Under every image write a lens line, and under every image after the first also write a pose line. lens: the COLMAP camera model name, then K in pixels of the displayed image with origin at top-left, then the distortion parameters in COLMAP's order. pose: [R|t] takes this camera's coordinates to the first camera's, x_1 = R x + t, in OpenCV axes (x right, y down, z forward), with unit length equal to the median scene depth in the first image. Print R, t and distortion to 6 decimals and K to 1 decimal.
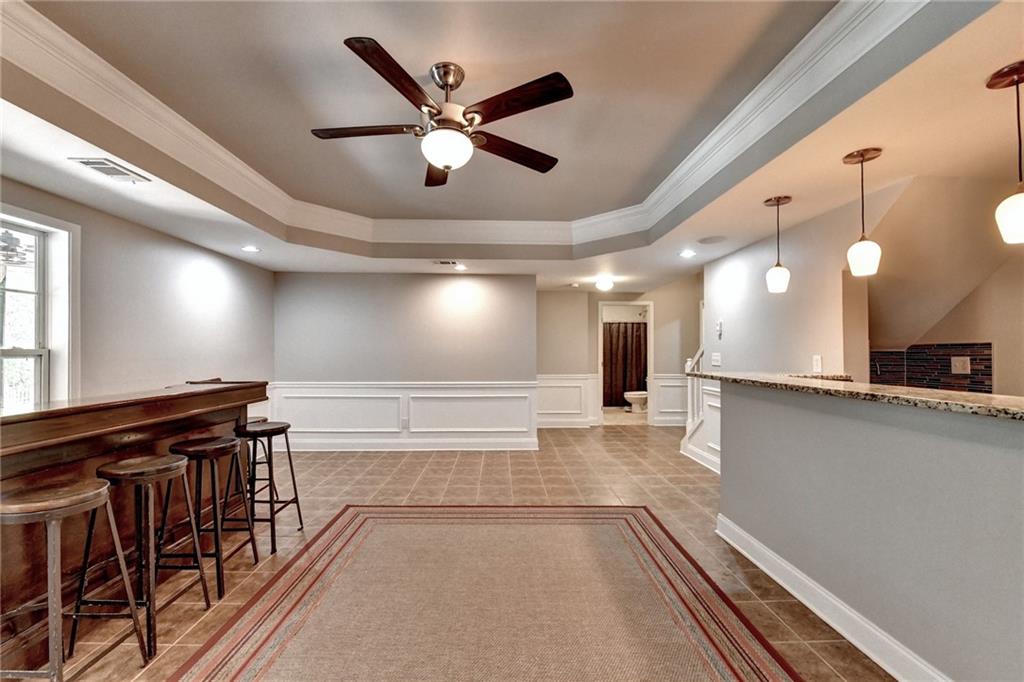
lens RADIAL K [[421.1, 0, 497.5], [0, 421.1, 346.6], [0, 0, 1]] dist [-0.017234, -0.000234]
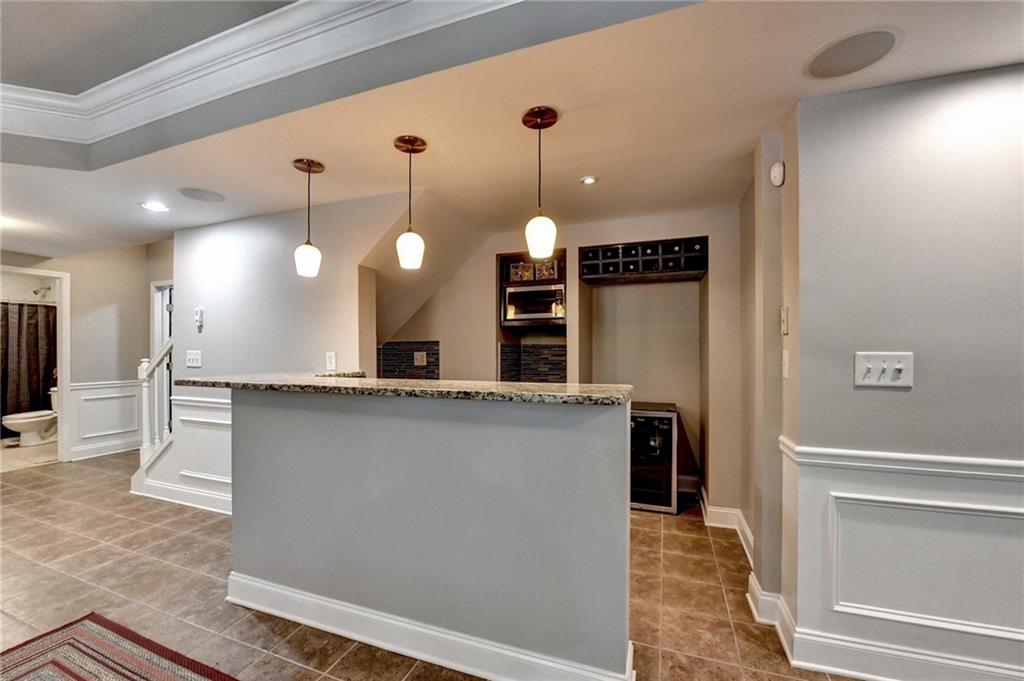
lens RADIAL K [[418.3, 0, 510.3], [0, 418.3, 349.0], [0, 0, 1]] dist [-0.019042, -0.000834]
pose [[0.353375, -0.003137, 0.935477, 0.035803], [-0.006649, 0.999961, 0.005865, 0.006734], [-0.935458, -0.008293, 0.353340, 0.297022]]
